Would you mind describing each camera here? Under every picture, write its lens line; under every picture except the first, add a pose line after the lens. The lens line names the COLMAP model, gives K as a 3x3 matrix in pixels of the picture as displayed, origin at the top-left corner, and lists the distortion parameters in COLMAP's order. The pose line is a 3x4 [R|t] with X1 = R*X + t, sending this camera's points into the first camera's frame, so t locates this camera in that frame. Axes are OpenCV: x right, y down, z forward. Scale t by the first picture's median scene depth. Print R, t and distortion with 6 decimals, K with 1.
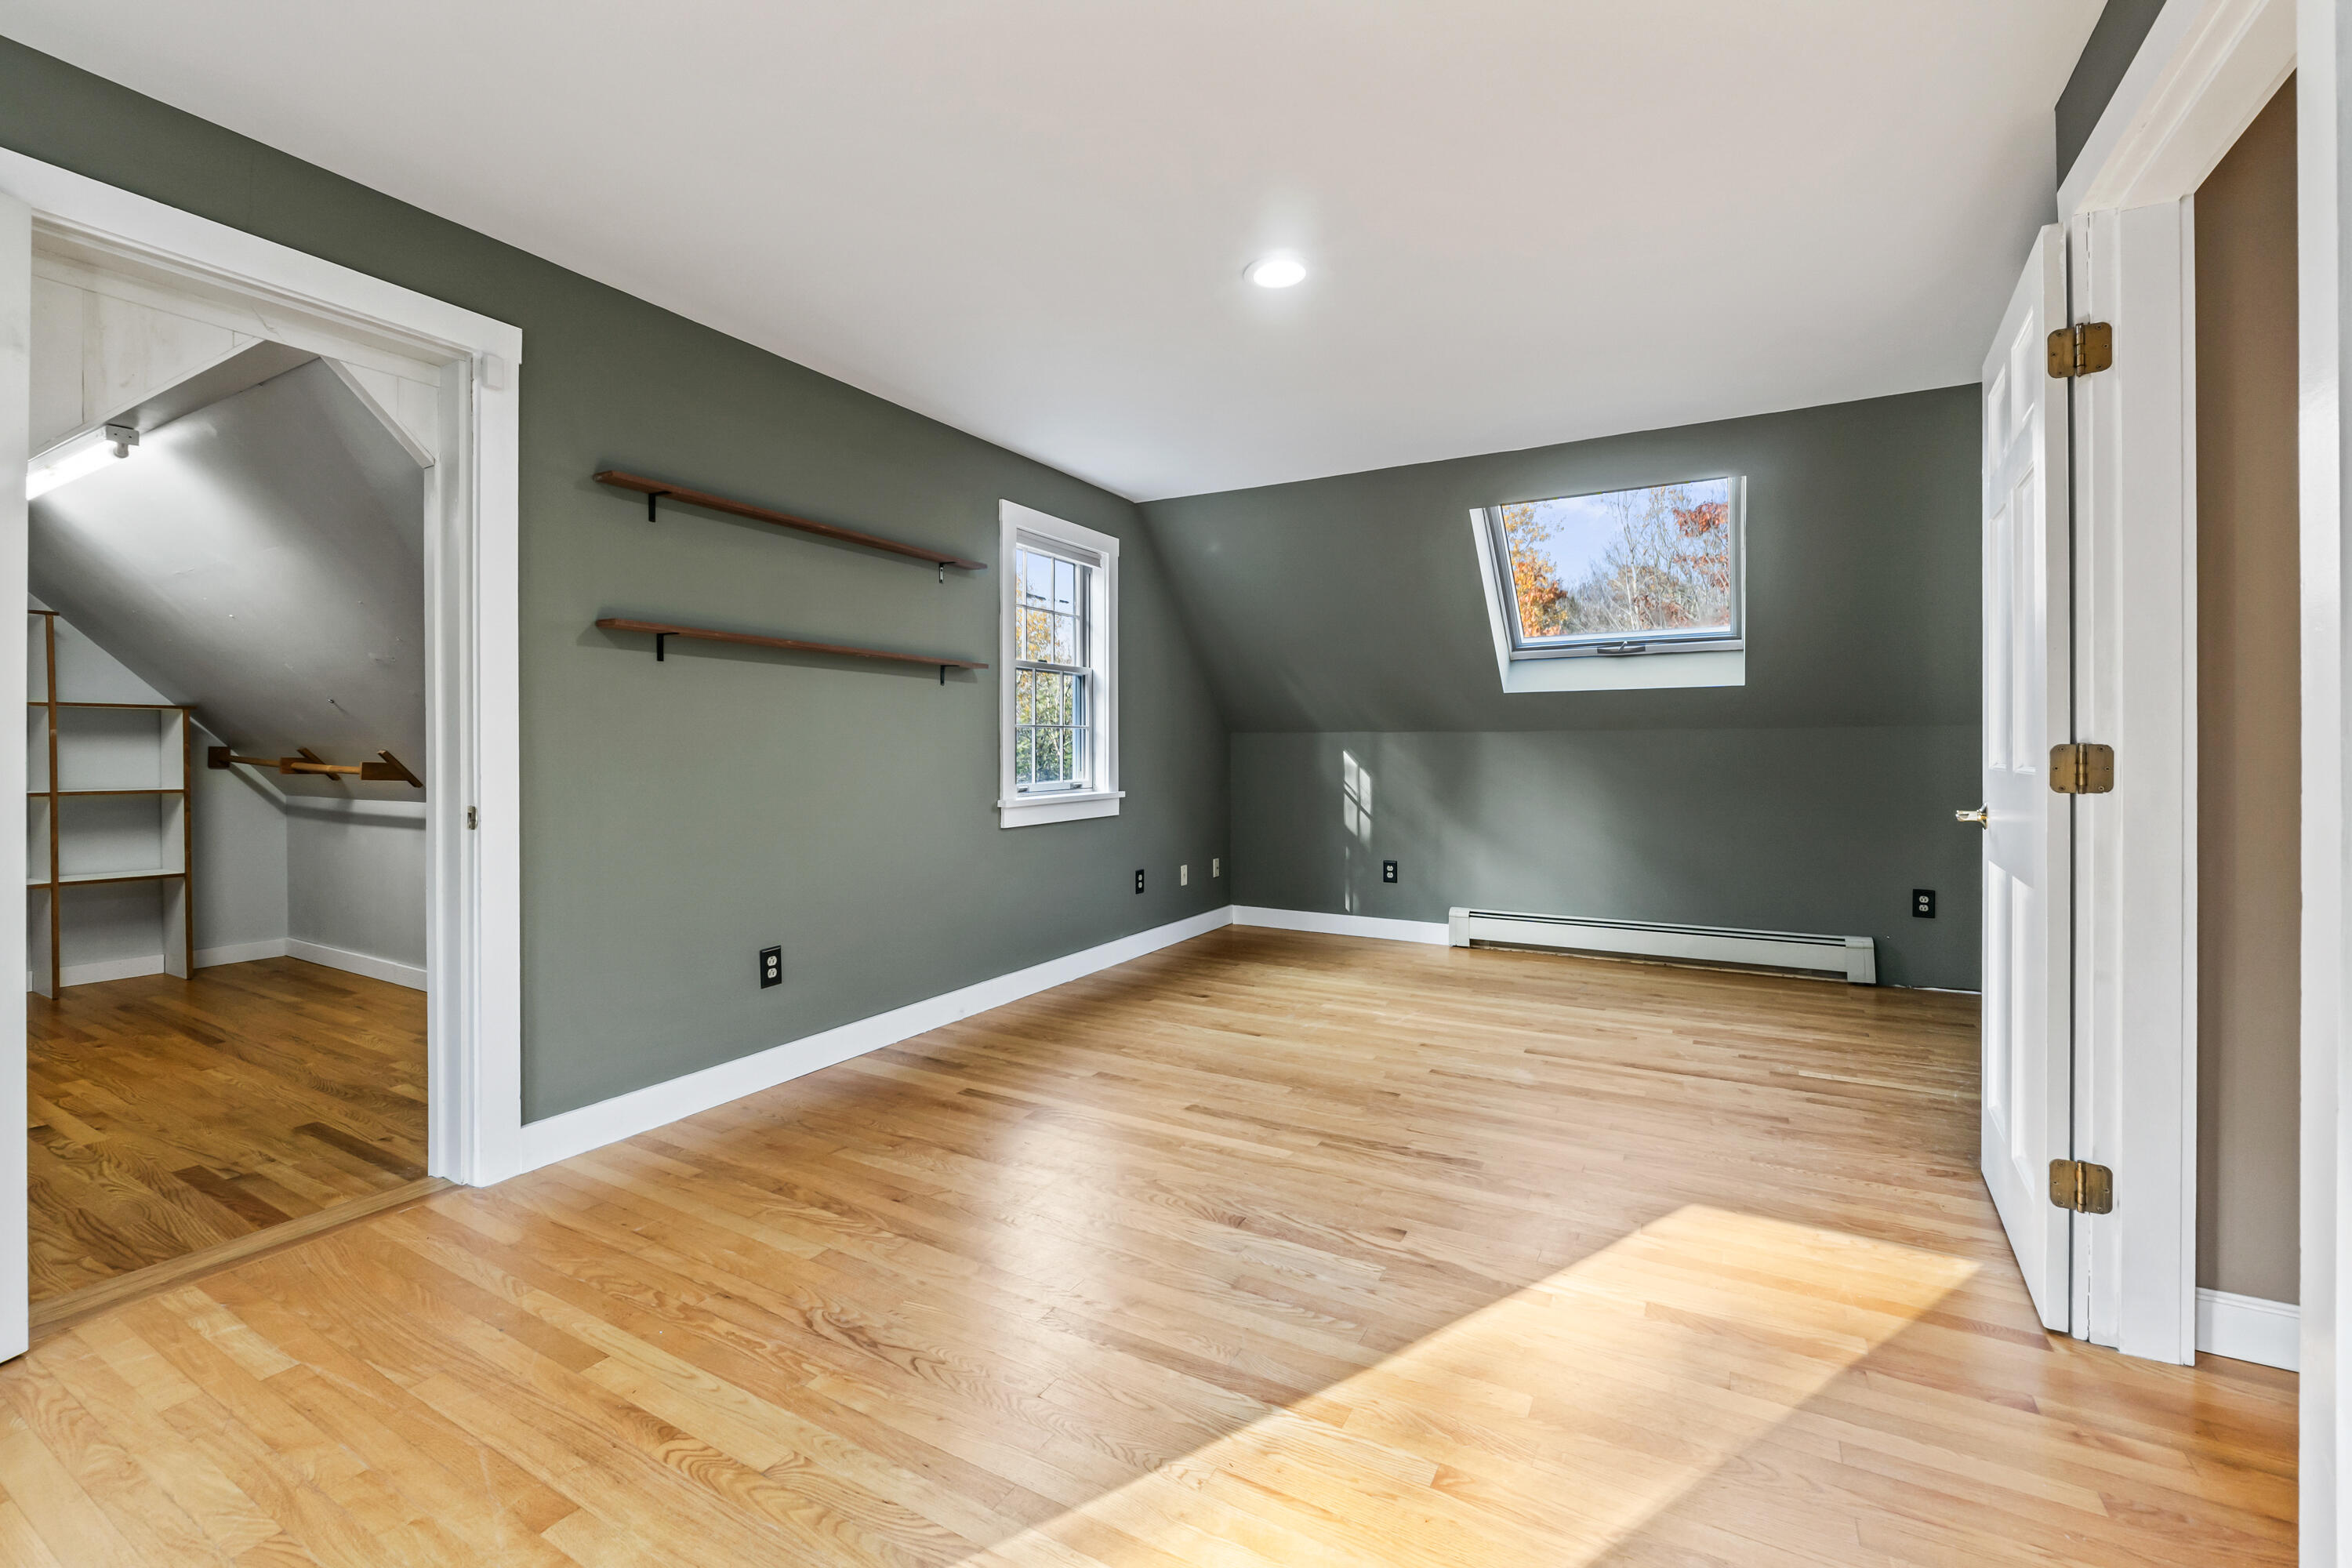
lens RADIAL K [[983.4, 0, 1177.0], [0, 983.4, 750.4], [0, 0, 1]] dist [-0.002352, -0.000635]
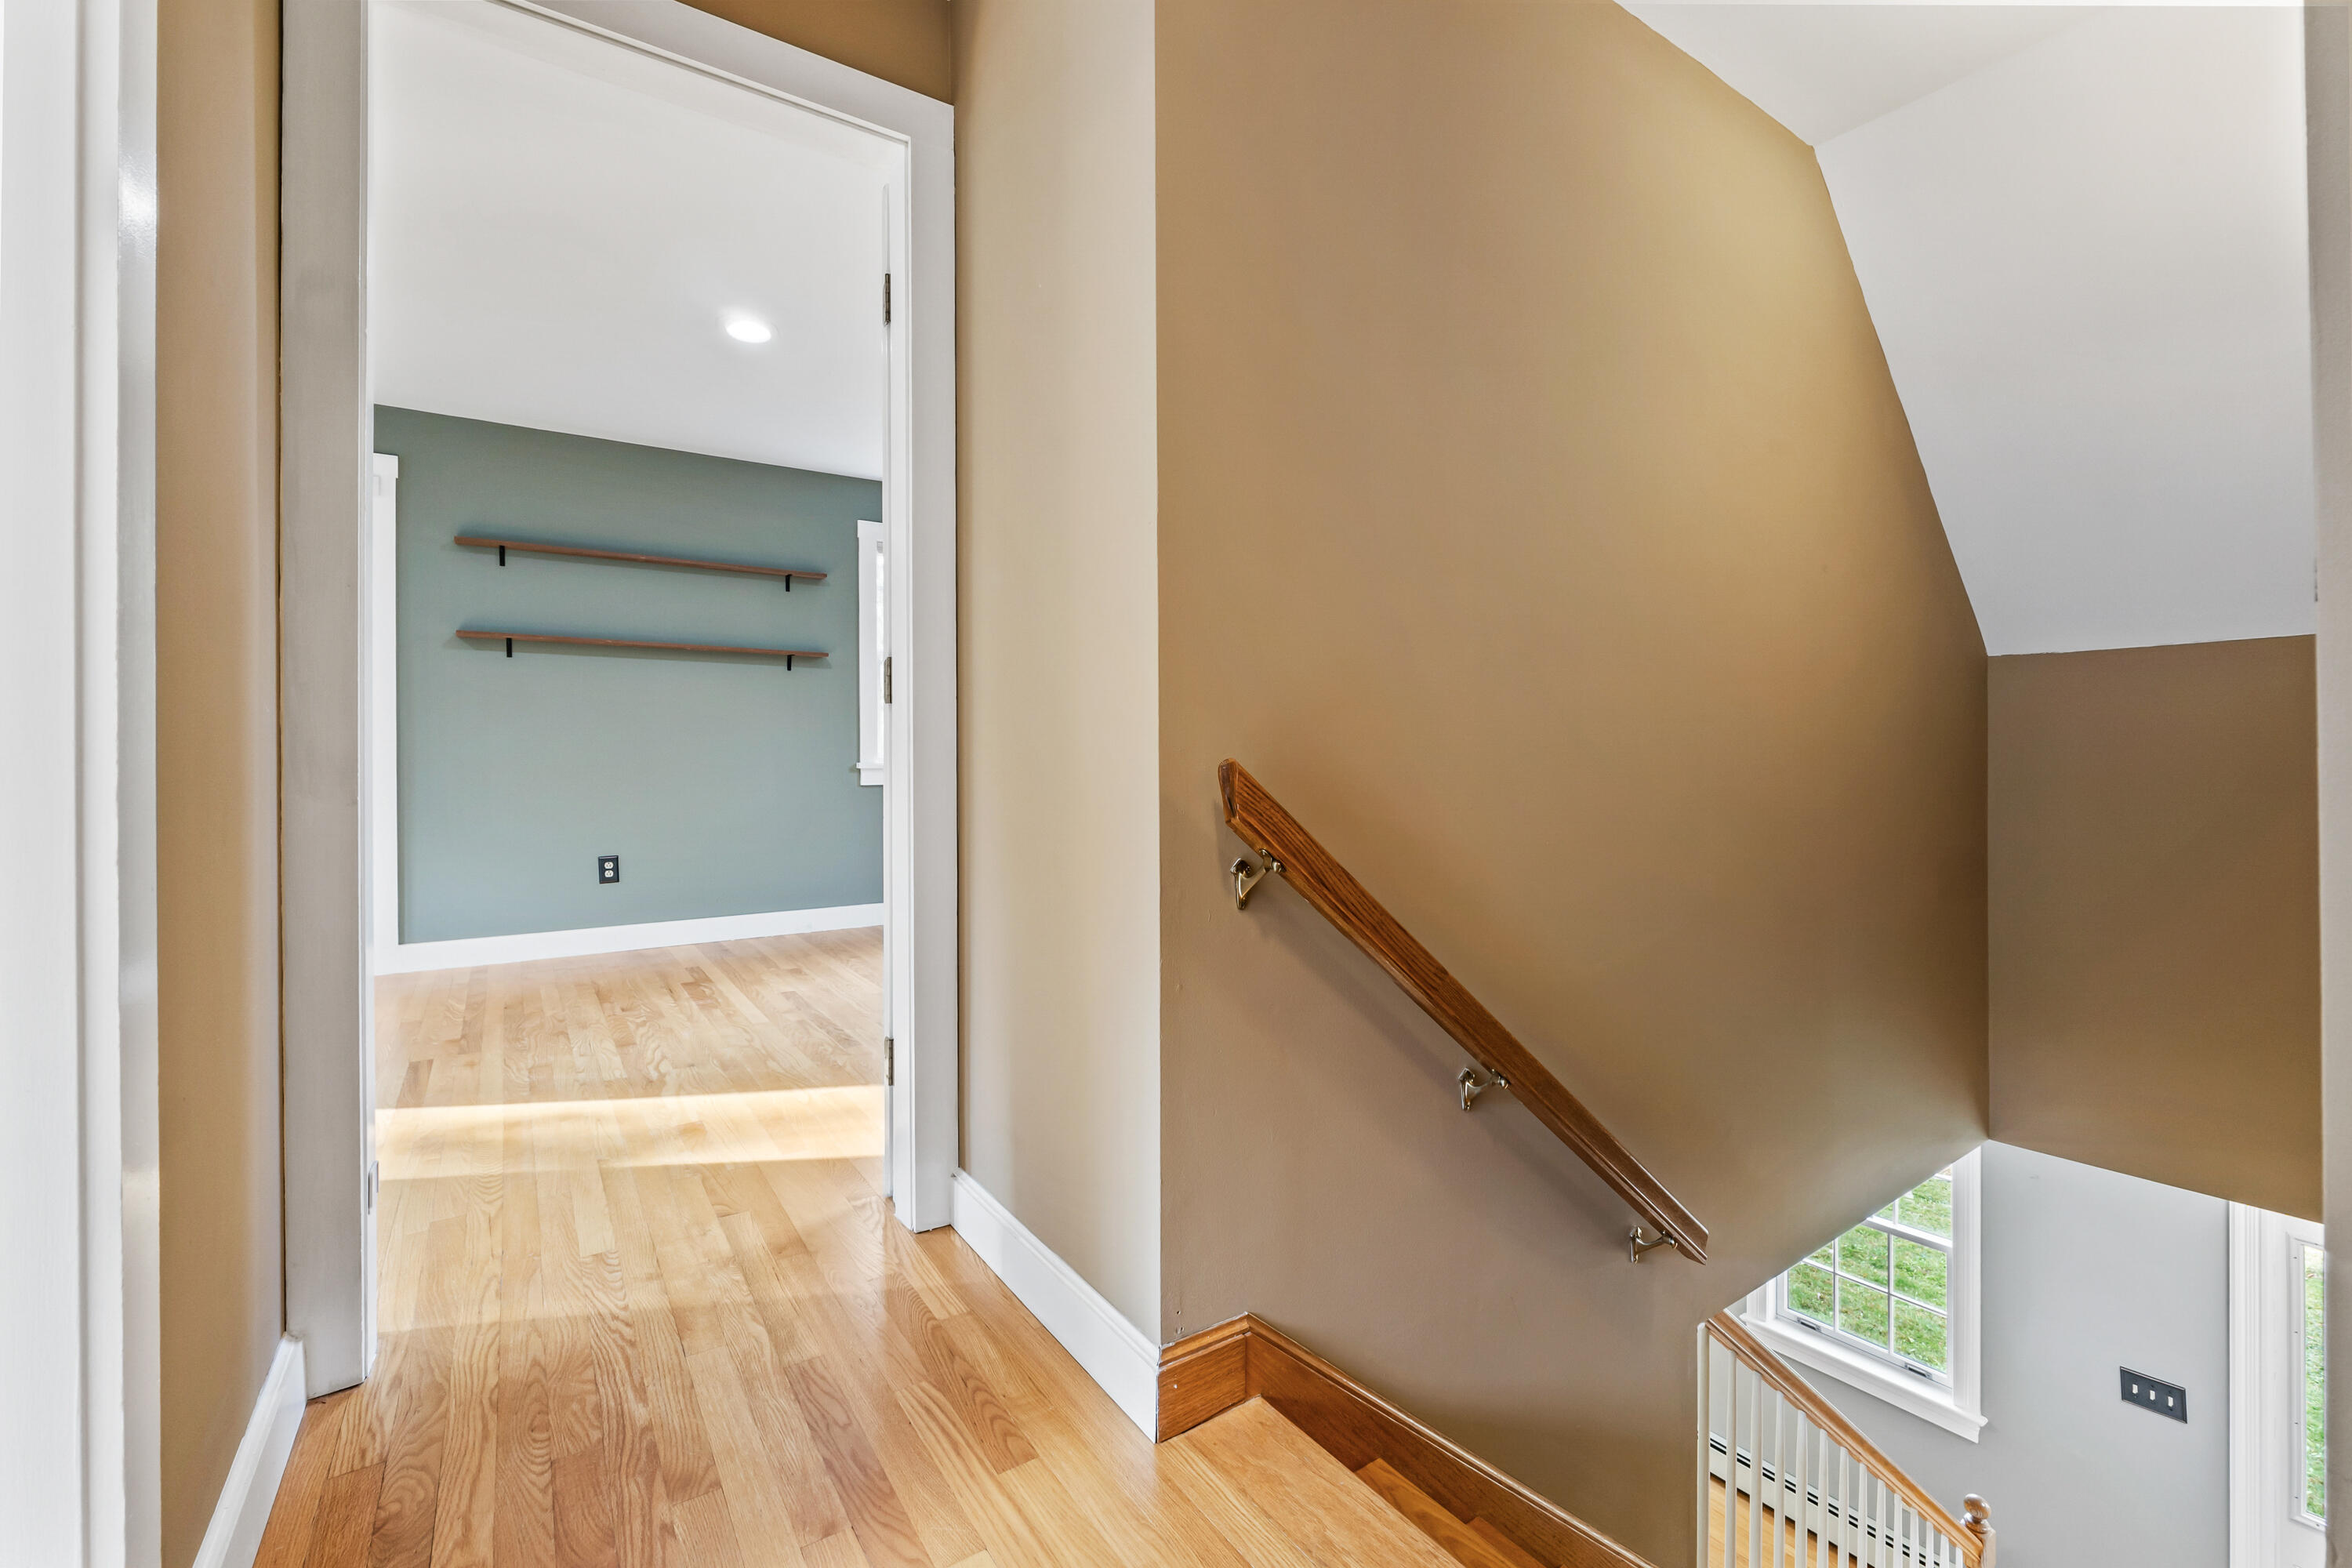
lens RADIAL K [[983.4, 0, 1179.7], [0, 983.4, 751.6], [0, 0, 1]] dist [-0.002352, -0.000635]
pose [[0.898027, -0.005248, -0.439909, 0.956451], [0.002378, 0.999972, -0.007076, 0.061096], [0.439934, 0.005308, 0.898014, 0.084899]]
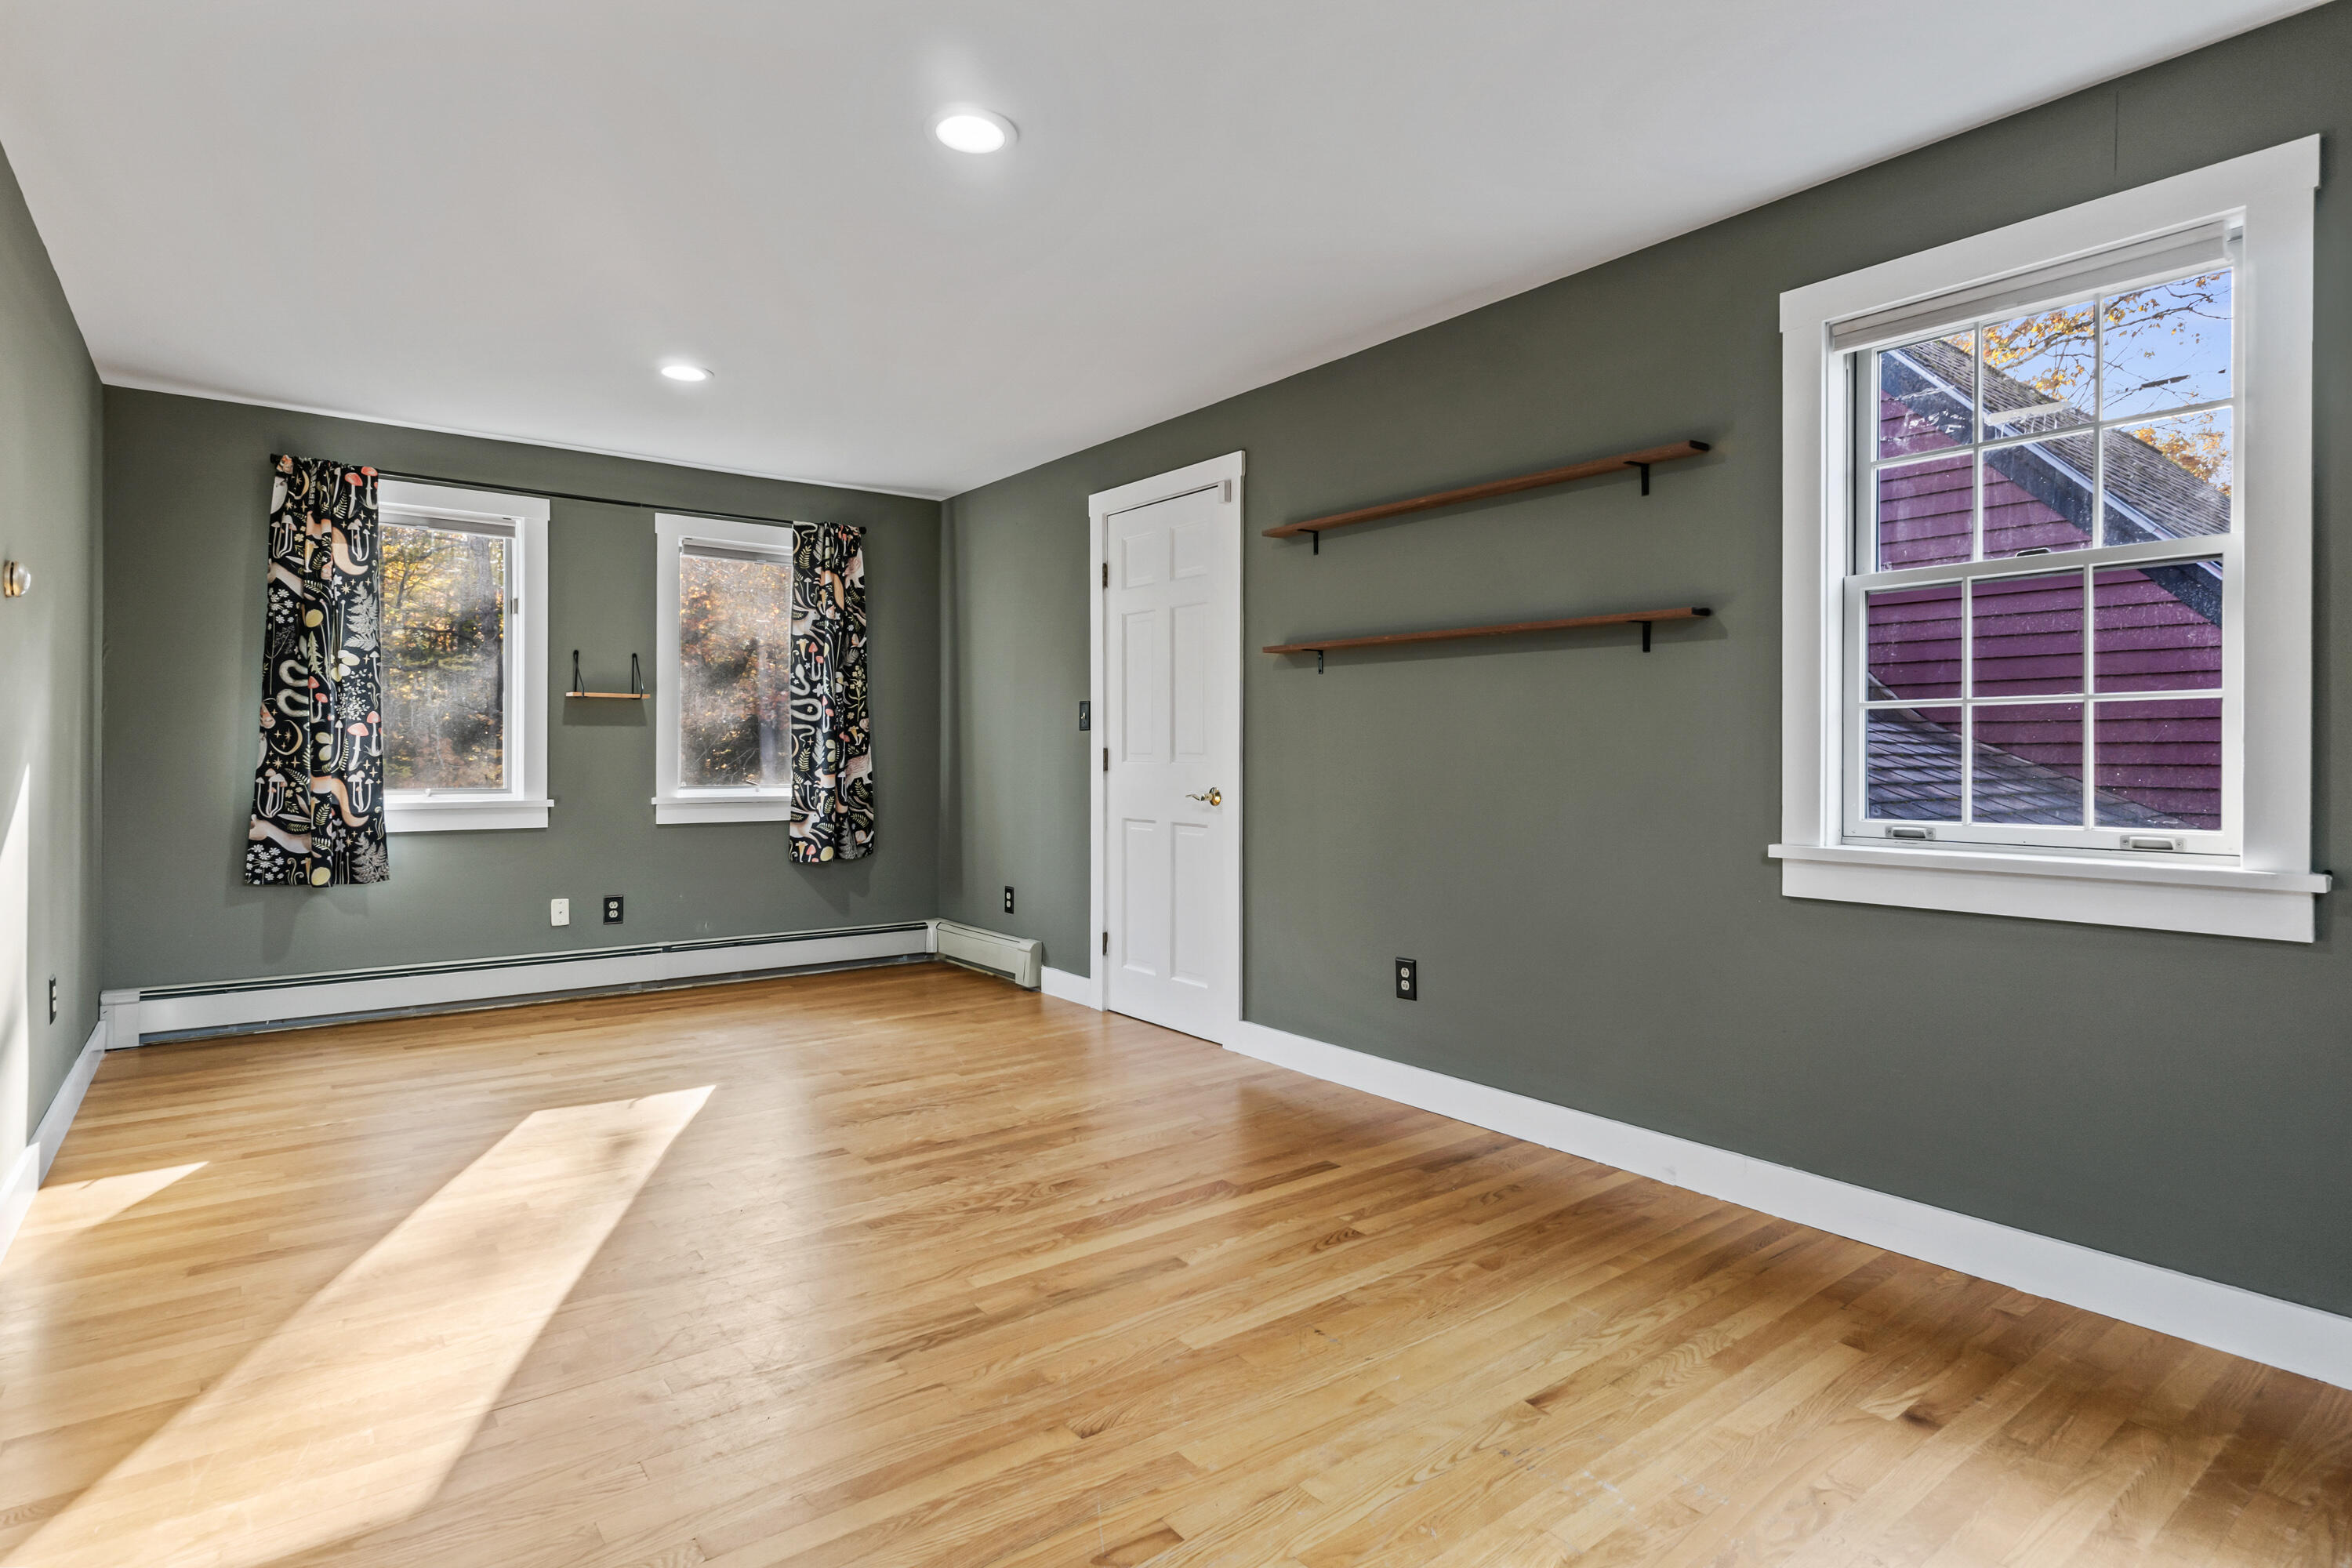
lens RADIAL K [[1193.9, 0, 1167.4], [0, 1193.9, 775.6], [0, 0, 1]] dist [-0.016581, -0.000319]
pose [[-0.394223, 0.010877, -0.918950, 0.738564], [-0.008652, 0.999842, 0.015546, 0.006642], [0.918974, 0.014079, -0.394067, 1.240764]]
